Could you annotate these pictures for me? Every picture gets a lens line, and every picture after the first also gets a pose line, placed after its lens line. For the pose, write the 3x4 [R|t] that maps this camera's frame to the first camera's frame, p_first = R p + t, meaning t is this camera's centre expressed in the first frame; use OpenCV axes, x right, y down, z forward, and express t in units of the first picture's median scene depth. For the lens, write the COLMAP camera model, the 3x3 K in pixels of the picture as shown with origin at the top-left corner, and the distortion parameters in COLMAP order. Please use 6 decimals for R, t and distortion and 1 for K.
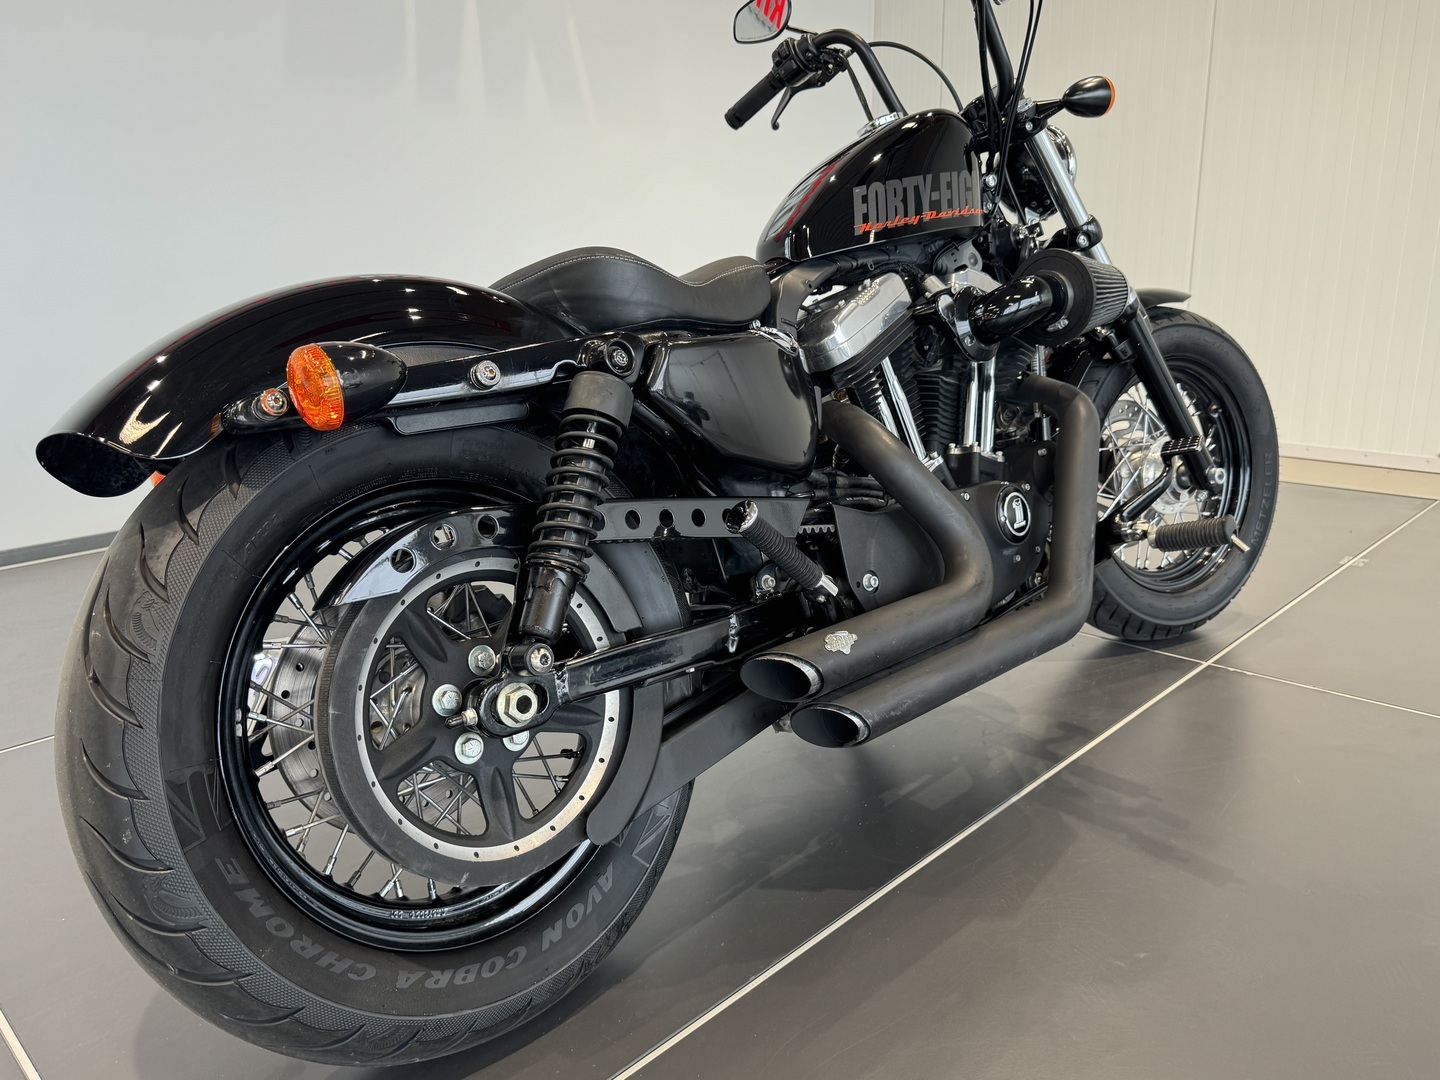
lens RADIAL K [[1063.7, 0, 720.0], [0, 1063.7, 540.0], [0, 0, 1]] dist [0.150839, -0.308030]
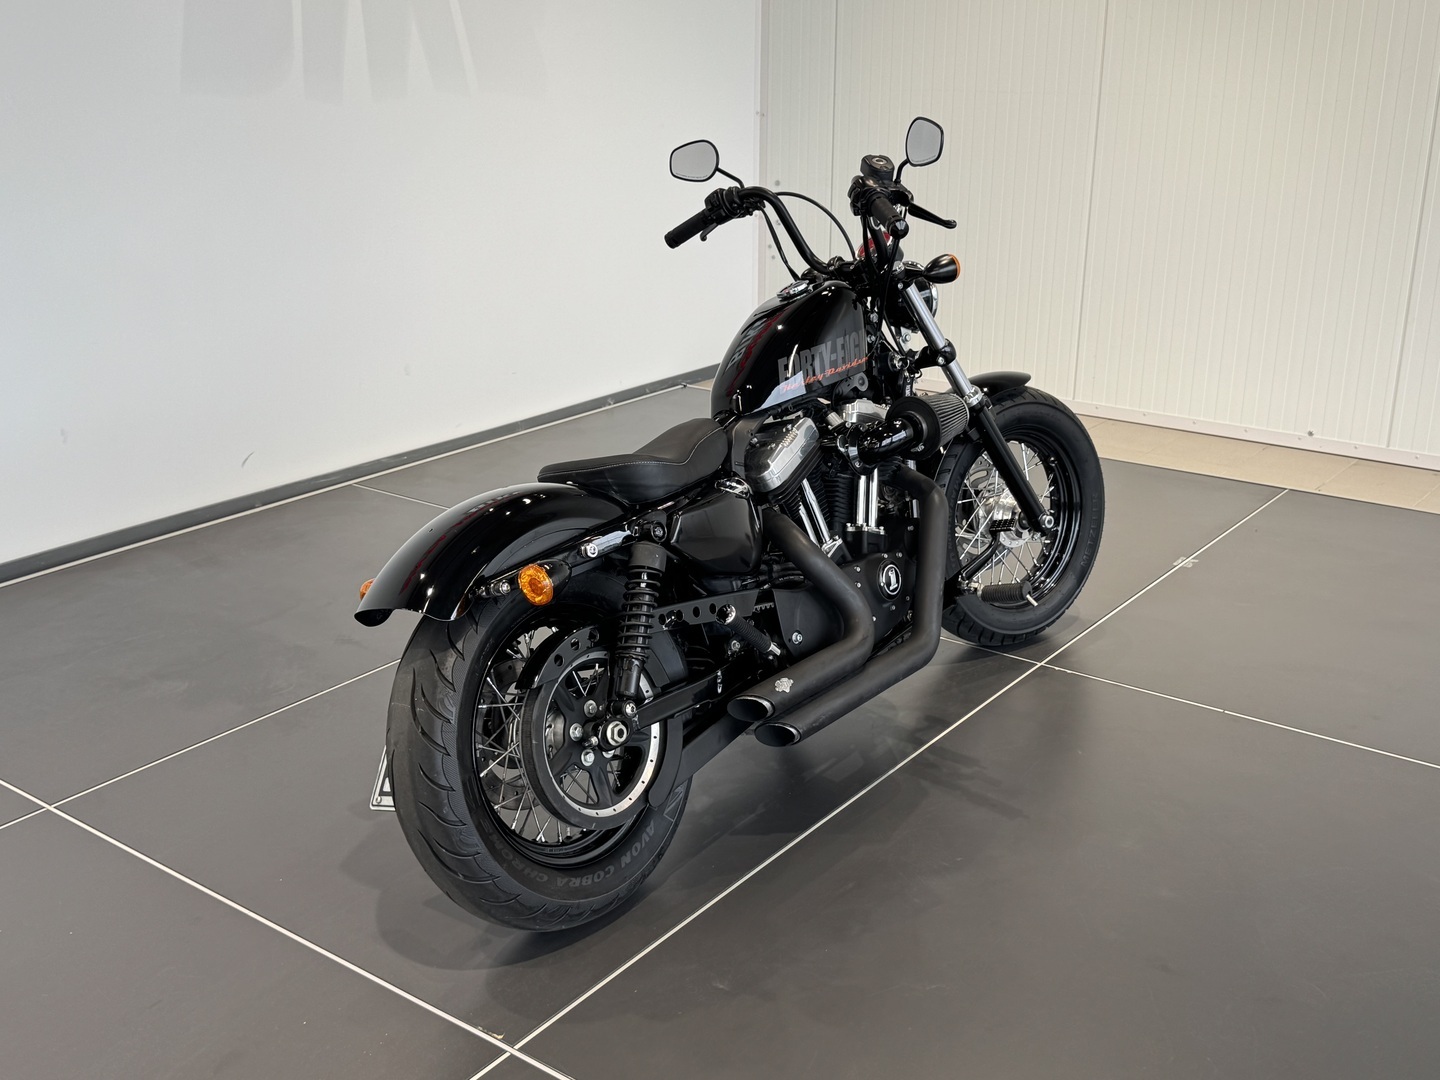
lens RADIAL K [[1569.2, 0, 720.0], [0, 1569.2, 540.0], [0, 0, 1]] dist [0.141907, 0.001807]
pose [[0.991810, -0.025770, 0.125096, -0.232094], [0.015869, 0.996708, 0.079505, -0.264220], [-0.126733, -0.076869, 0.988954, -1.133015]]
